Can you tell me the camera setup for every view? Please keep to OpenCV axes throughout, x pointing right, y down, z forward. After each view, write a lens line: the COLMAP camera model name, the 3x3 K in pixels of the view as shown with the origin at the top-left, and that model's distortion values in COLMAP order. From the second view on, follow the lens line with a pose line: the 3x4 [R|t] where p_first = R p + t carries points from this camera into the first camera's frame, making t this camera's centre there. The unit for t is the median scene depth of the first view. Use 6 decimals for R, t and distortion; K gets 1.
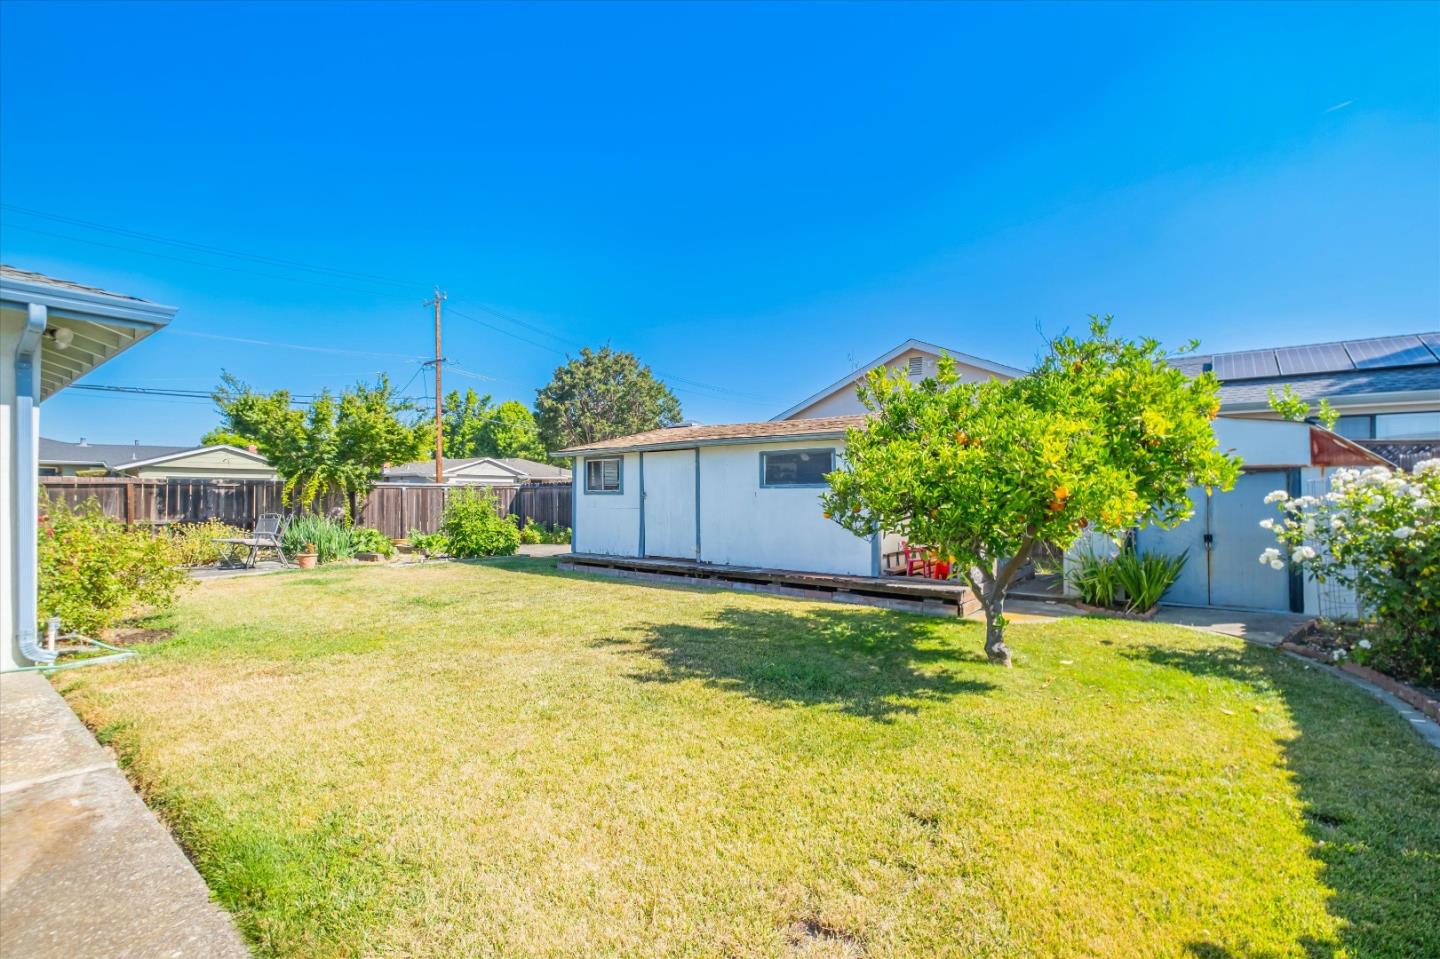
lens RADIAL K [[648.1, 0, 722.9], [0, 648.1, 484.3], [0, 0, 1]] dist [0.000009, 0.000860]
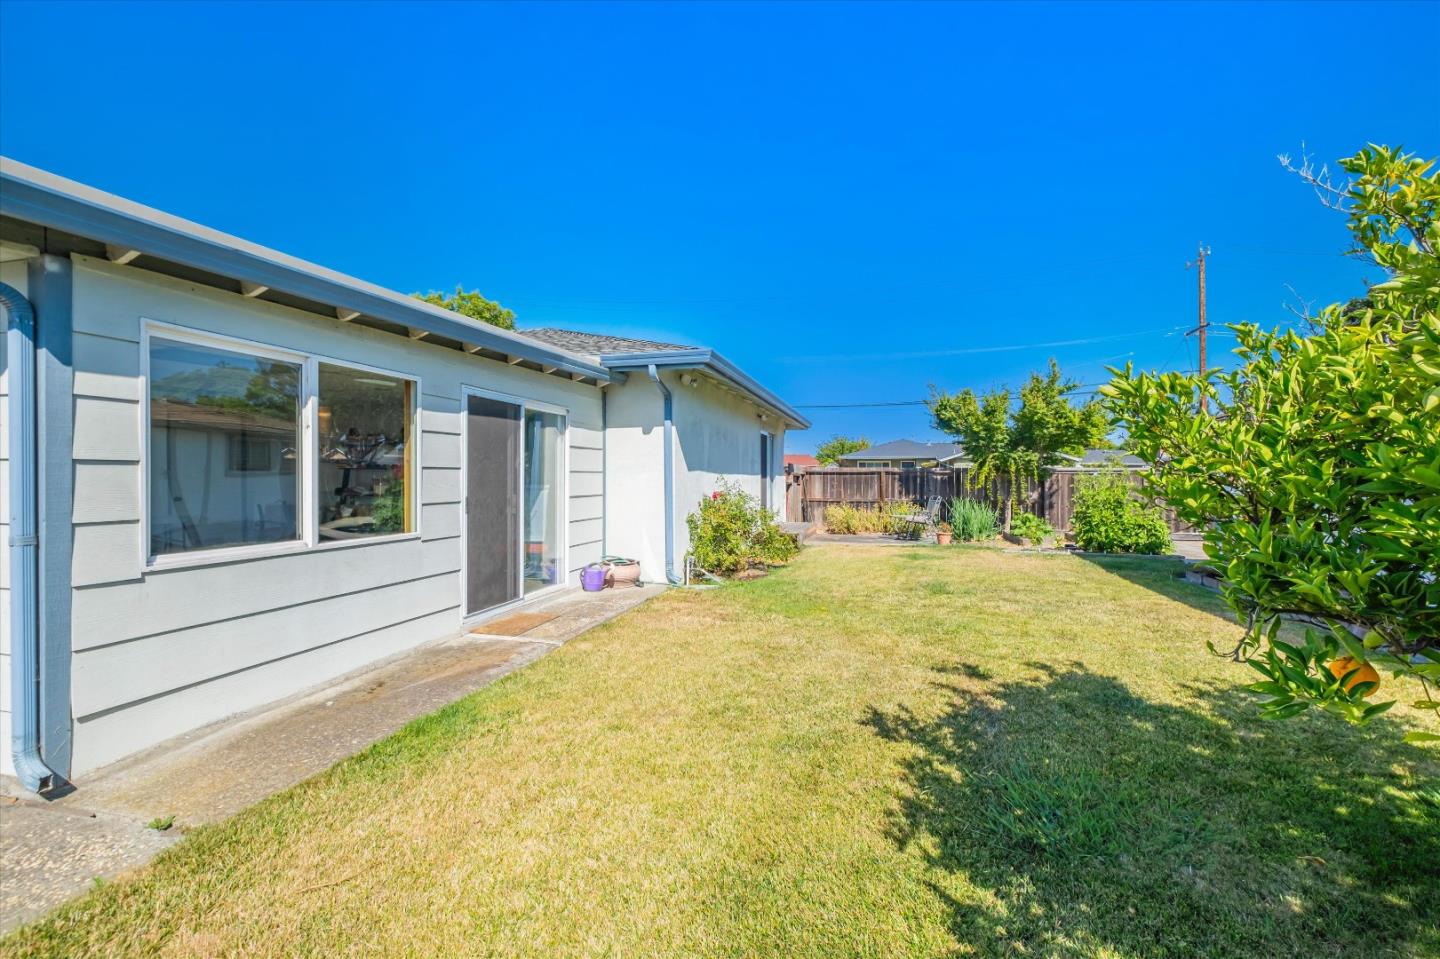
lens RADIAL K [[614.9, 0, 723.1], [0, 614.9, 477.5], [0, 0, 1]] dist [0.003632, 0.000111]
pose [[0.397760, -0.003707, -0.917482, 0.277847], [0.013459, 0.999908, 0.001795, 0.006386], [0.917391, -0.013062, 0.397773, 0.325516]]
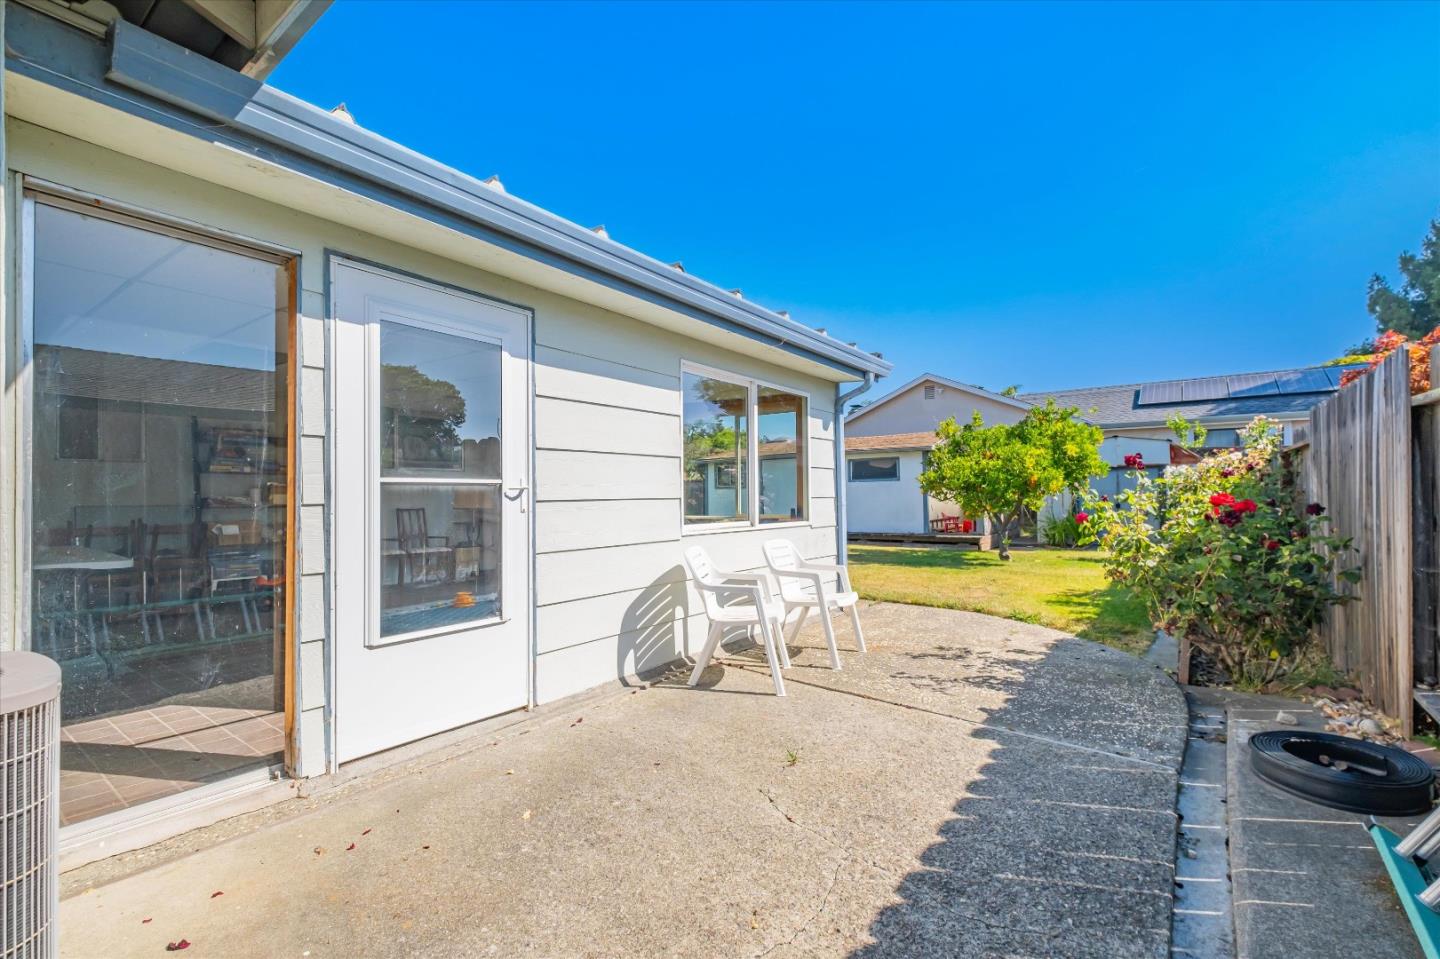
lens RADIAL K [[648.1, 0, 717.9], [0, 648.1, 486.7], [0, 0, 1]] dist [0.000009, 0.000860]
pose [[0.999680, -0.014699, 0.020583, -0.390342], [0.014628, 0.999887, 0.003605, 0.009018], [-0.020634, -0.003302, 0.999782, -0.771188]]
